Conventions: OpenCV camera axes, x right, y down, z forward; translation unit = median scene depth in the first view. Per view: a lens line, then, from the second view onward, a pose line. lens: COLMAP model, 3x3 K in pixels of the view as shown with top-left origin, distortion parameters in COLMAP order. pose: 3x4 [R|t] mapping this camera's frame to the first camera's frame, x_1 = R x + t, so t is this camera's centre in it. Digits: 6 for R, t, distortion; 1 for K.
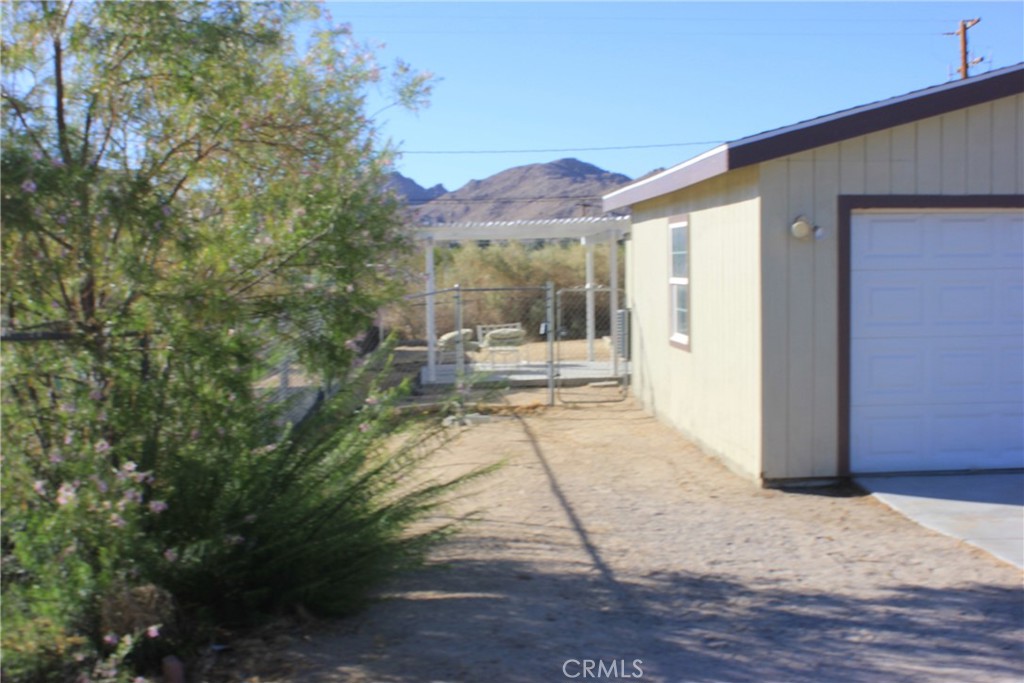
lens RADIAL K [[1199.1, 0, 524.1], [0, 1199.1, 338.2], [0, 0, 1]] dist [-0.106664, 0.125191]
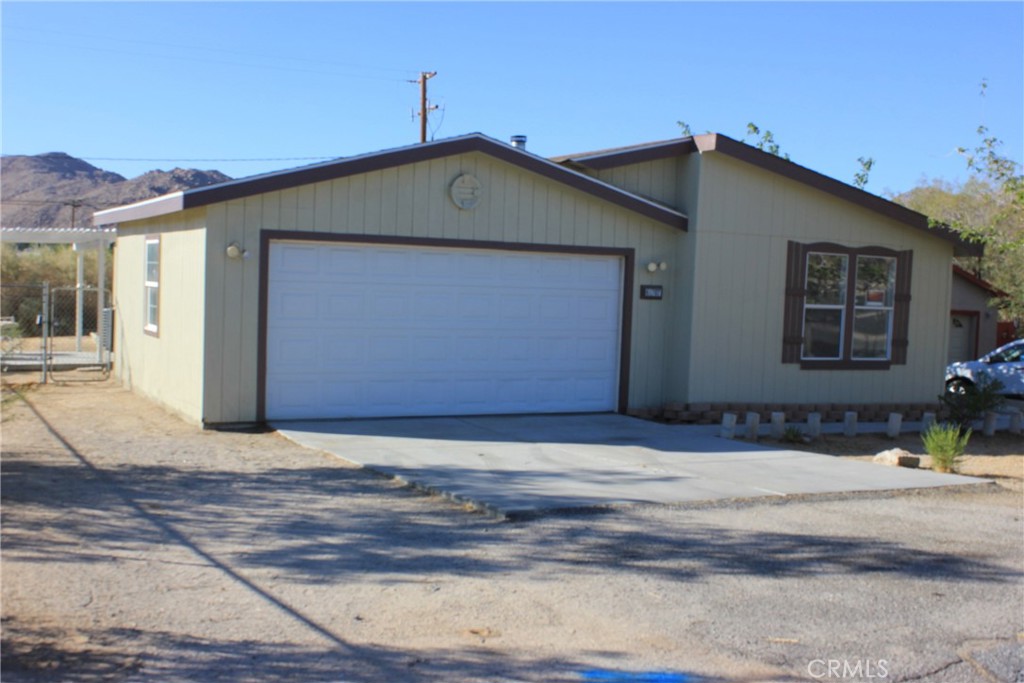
lens RADIAL K [[1199.1, 0, 524.1], [0, 1199.1, 338.2], [0, 0, 1]] dist [-0.106664, 0.125191]
pose [[0.914008, 0.024326, 0.404967, -0.022828], [-0.021127, 0.999700, -0.012366, 0.018421], [-0.405147, 0.002747, 0.914248, -0.344690]]
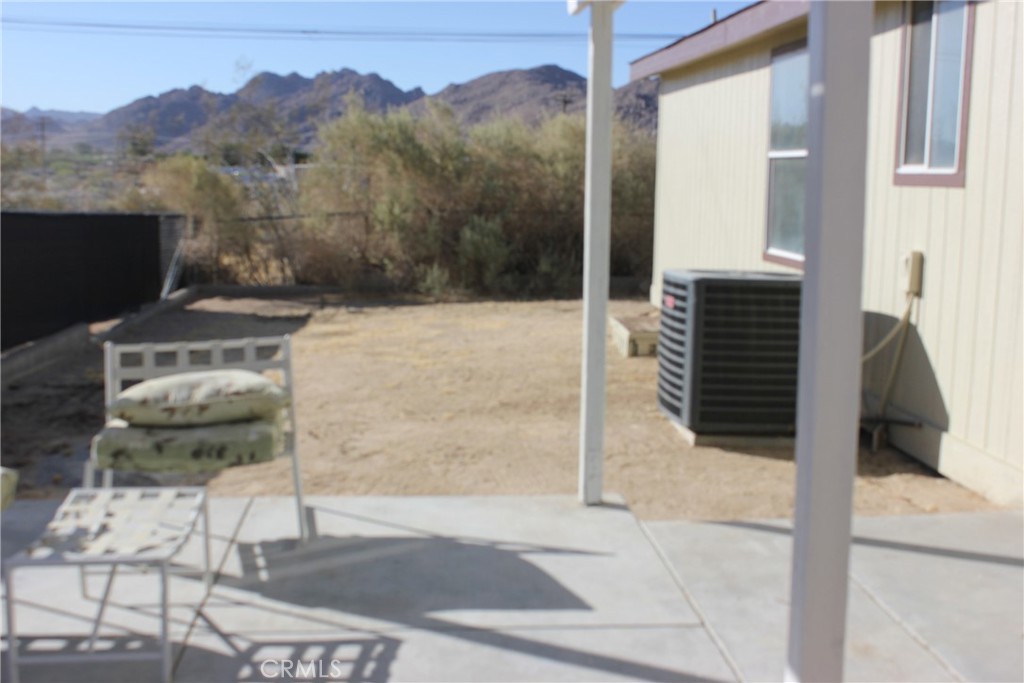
lens RADIAL K [[1199.1, 0, 524.1], [0, 1199.1, 338.2], [0, 0, 1]] dist [-0.106664, 0.125191]
pose [[0.999381, 0.027262, 0.022243, 0.060169], [-0.028884, 0.996673, 0.076220, -0.051606], [-0.020091, -0.076815, 0.996843, 1.262218]]
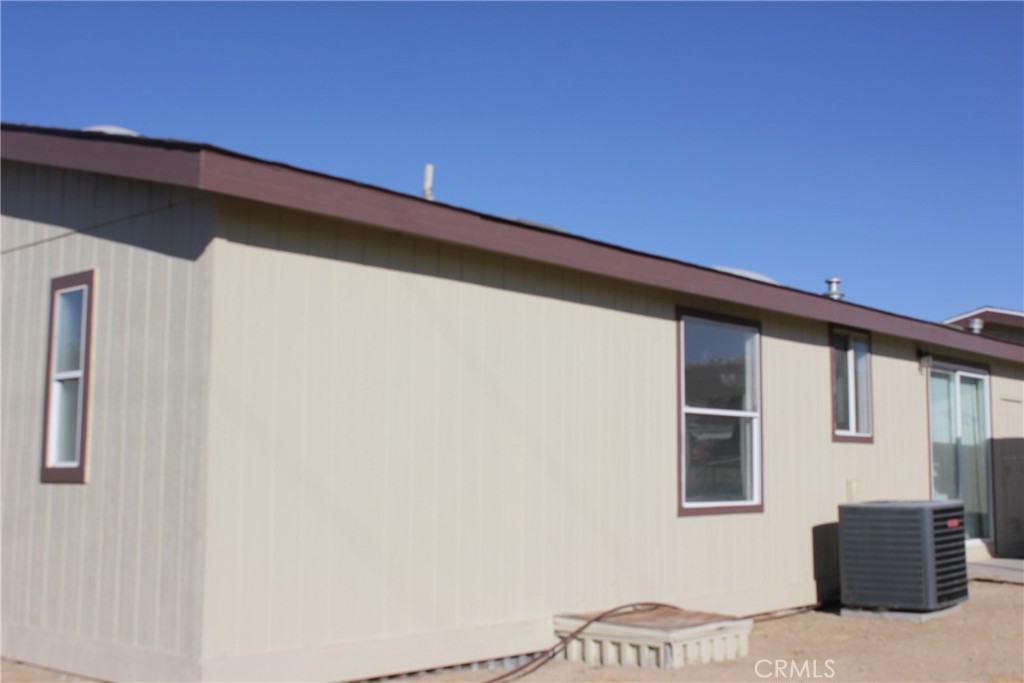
lens RADIAL K [[1199.1, 0, 524.1], [0, 1199.1, 338.2], [0, 0, 1]] dist [-0.106664, 0.125191]
pose [[-0.696835, 0.085893, 0.712070, -0.241065], [0.045740, 0.996104, -0.075393, -0.105631], [-0.715772, -0.019966, -0.698049, 2.590061]]
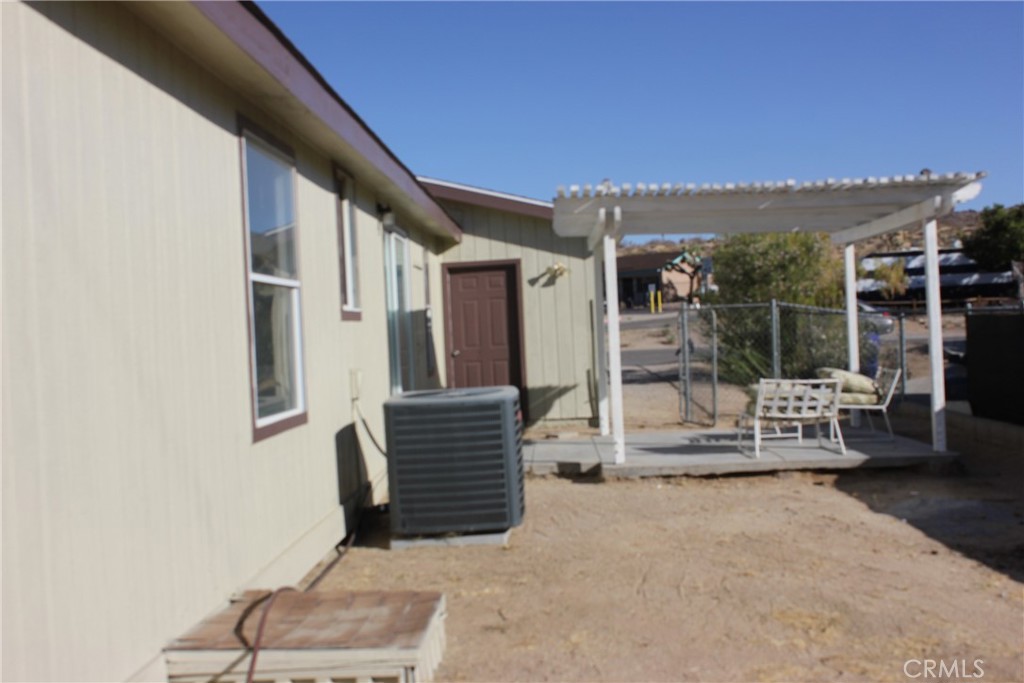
lens RADIAL K [[1199.1, 0, 524.1], [0, 1199.1, 338.2], [0, 0, 1]] dist [-0.106664, 0.125191]
pose [[-0.992103, 0.061967, 0.109046, 0.066574], [0.069446, 0.995388, 0.066174, -0.112375], [-0.104443, 0.073225, -0.991832, 2.457708]]
